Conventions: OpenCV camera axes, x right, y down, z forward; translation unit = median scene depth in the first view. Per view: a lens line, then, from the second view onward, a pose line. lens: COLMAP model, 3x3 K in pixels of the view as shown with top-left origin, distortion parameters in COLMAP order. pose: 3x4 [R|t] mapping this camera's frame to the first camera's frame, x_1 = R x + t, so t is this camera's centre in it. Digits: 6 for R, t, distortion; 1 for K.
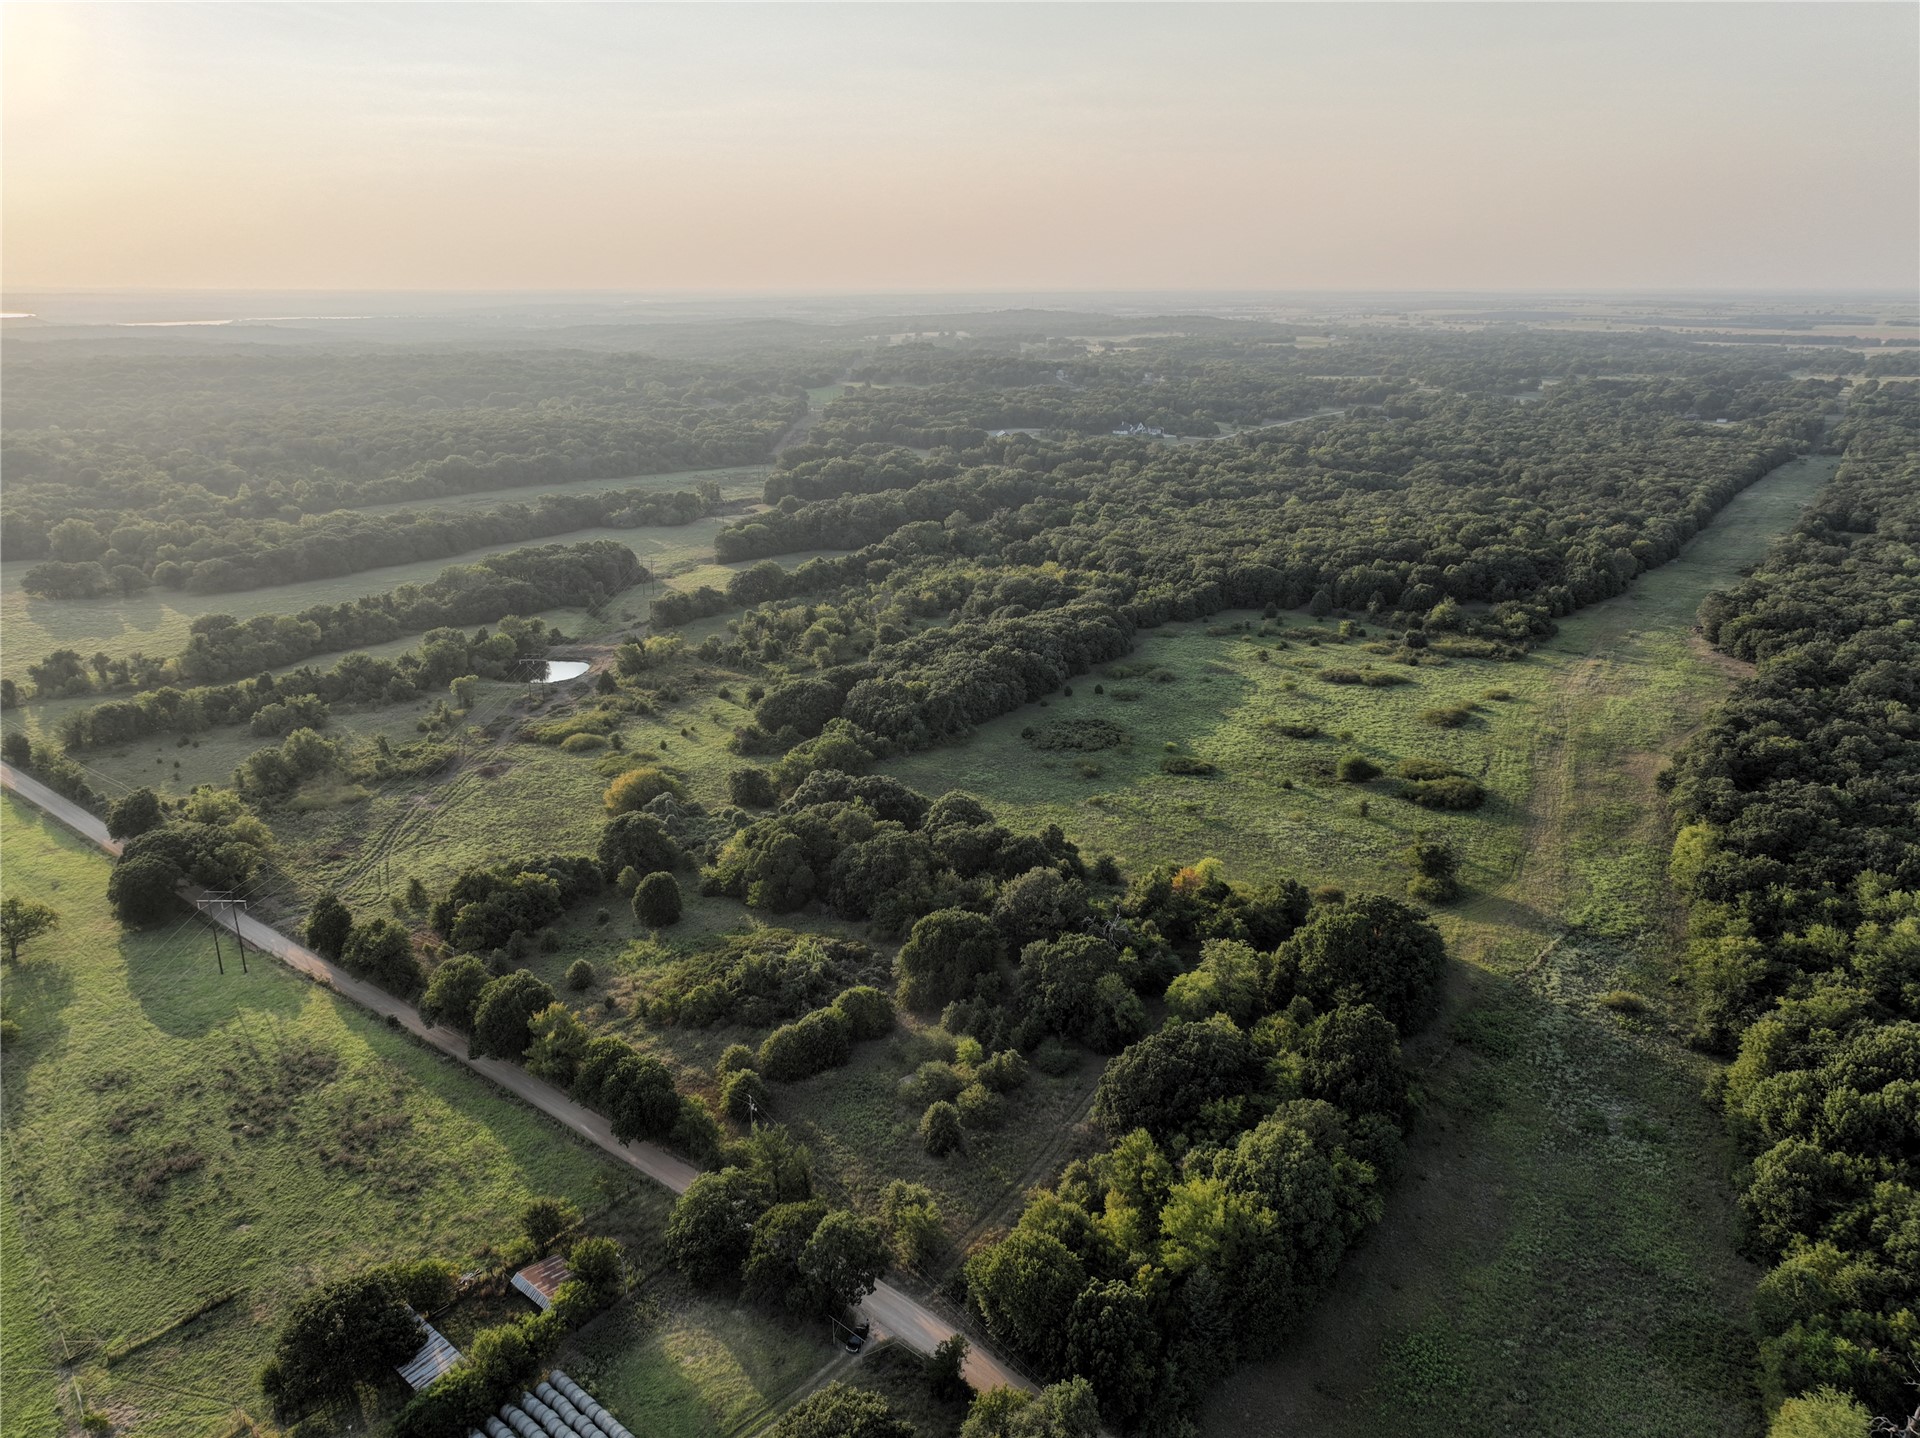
lens RADIAL K [[1353.3, 0, 959.3], [0, 1353.3, 725.8], [0, 0, 1]] dist [-0.002075, 0.020567]
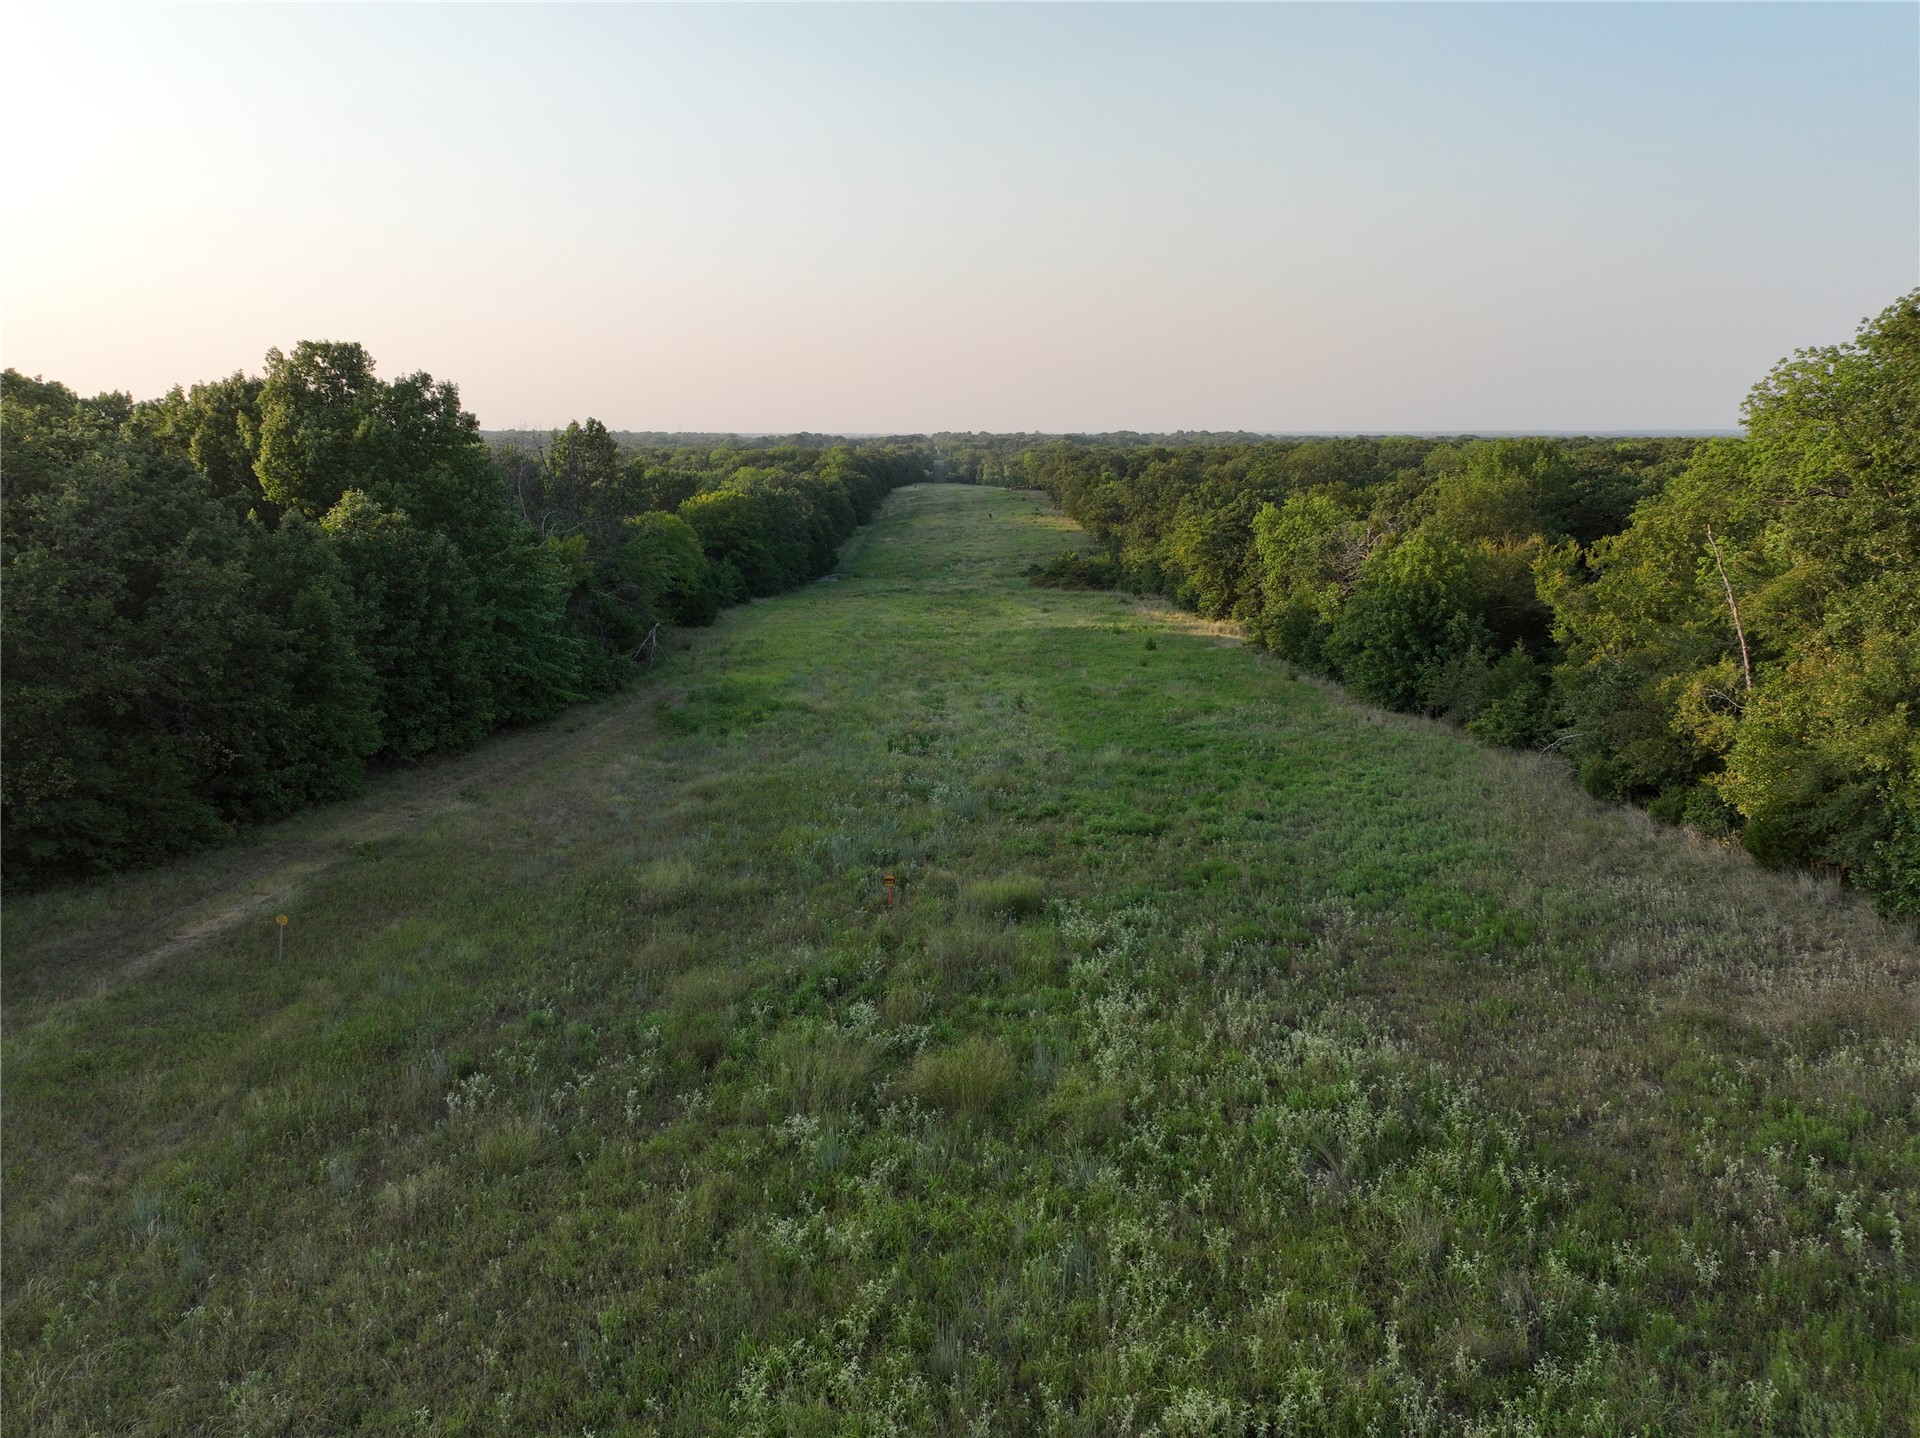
lens RADIAL K [[1353.3, 0, 959.3], [0, 1353.3, 720.8], [0, 0, 1]] dist [-0.002075, 0.020567]
pose [[0.814274, -0.122826, 0.567337, 0.752613], [0.181661, 0.982185, -0.048091, -0.140057], [-0.551323, 0.142222, 0.822081, 1.483395]]
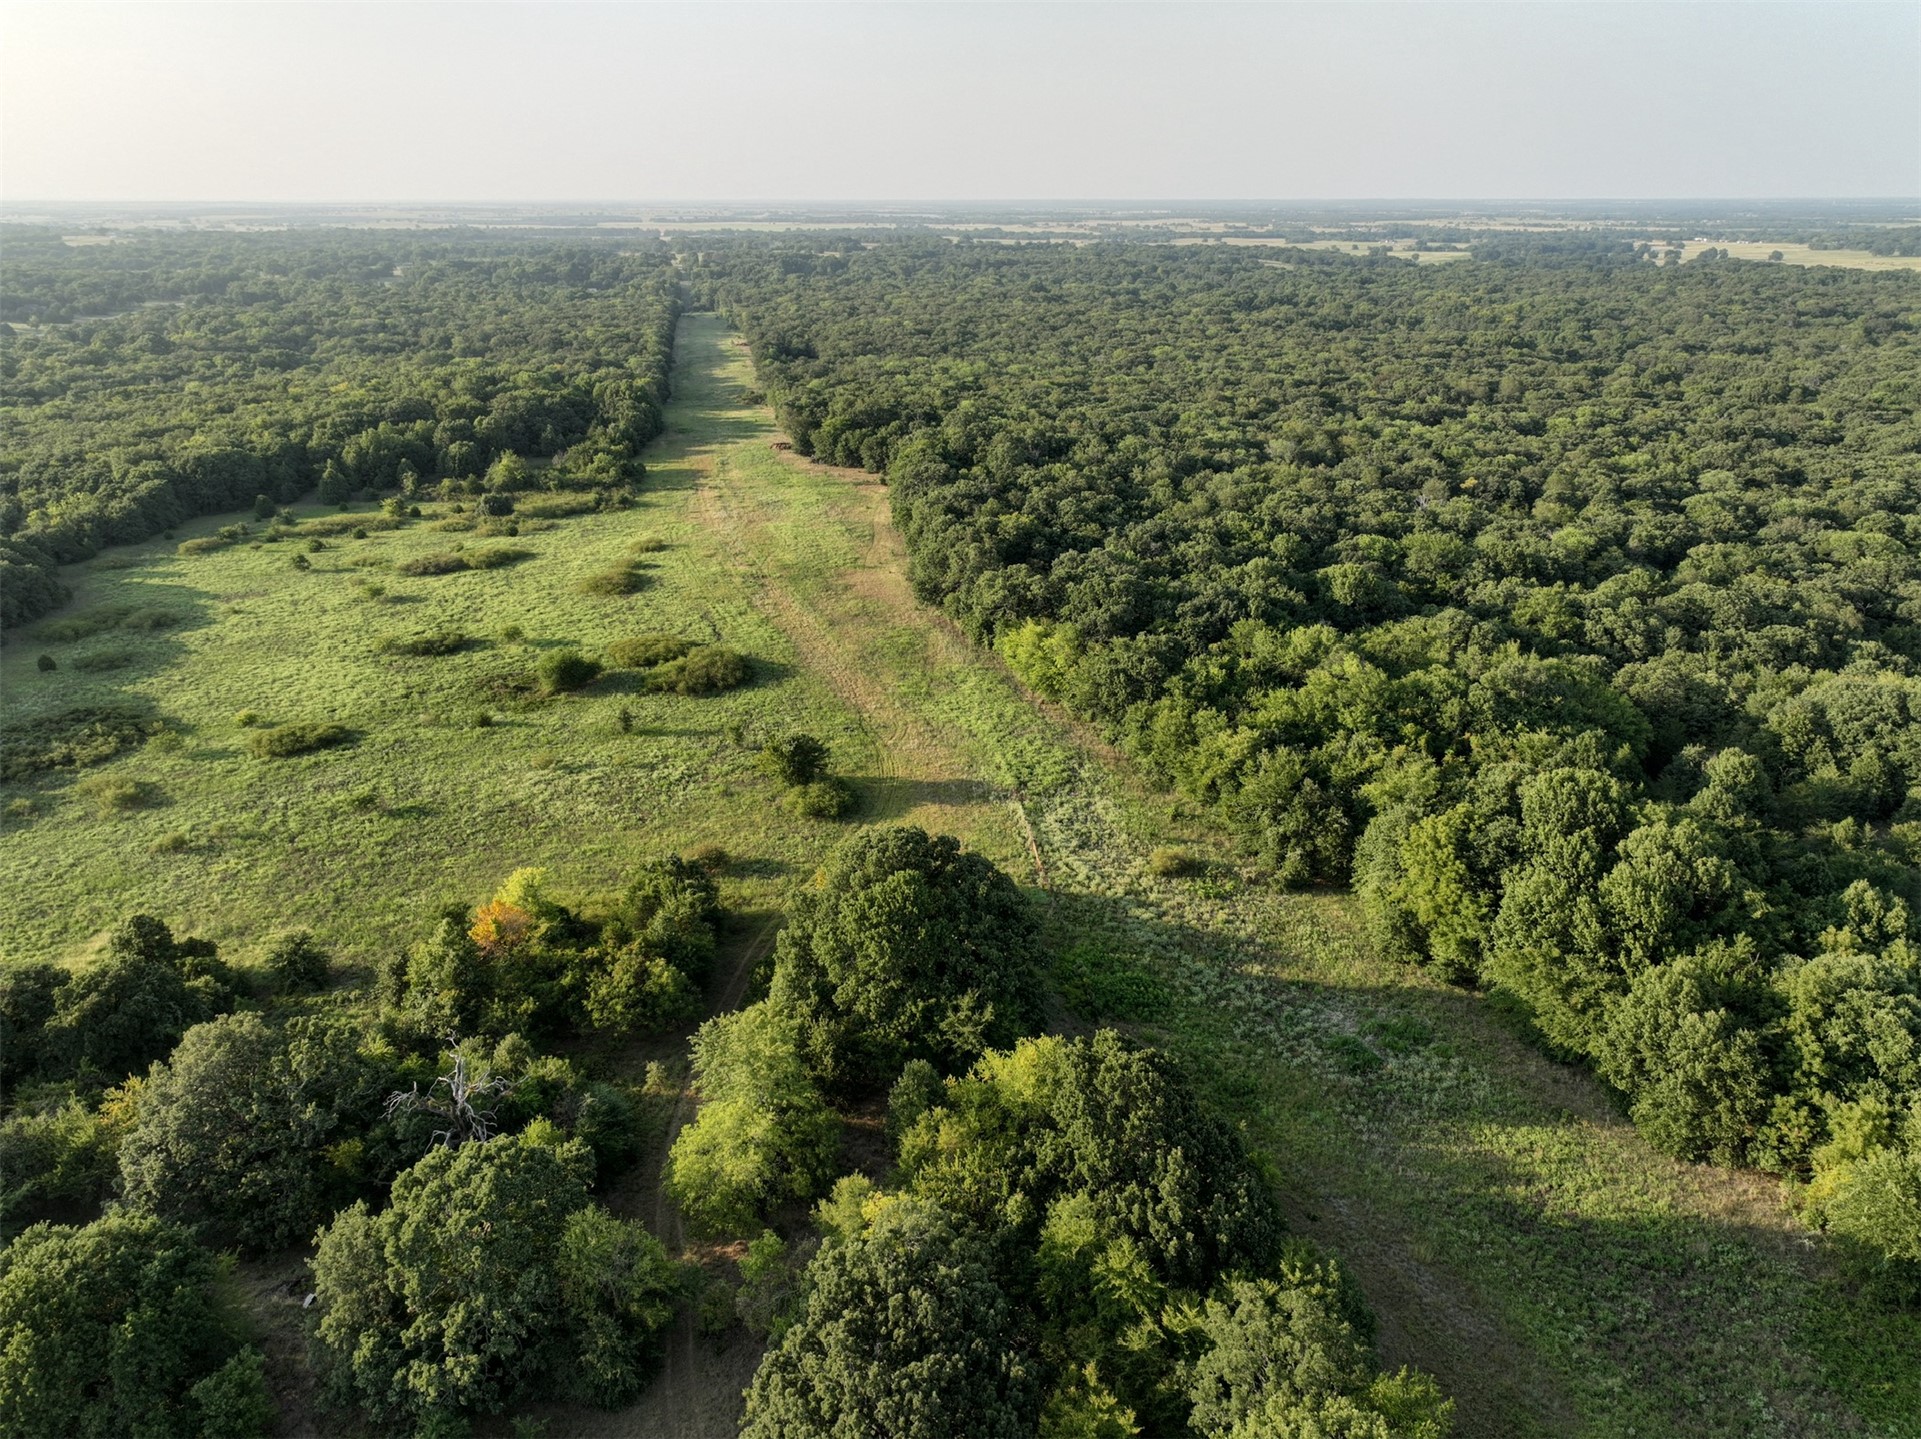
lens RADIAL K [[1354.0, 0, 969.9], [0, 1354.0, 725.2], [0, 0, 1]] dist [-0.002075, 0.020567]
pose [[0.689915, -0.268382, 0.672301, -0.028421], [0.230031, 0.961875, 0.147923, 0.004317], [-0.686370, 0.052596, 0.725348, 0.400177]]
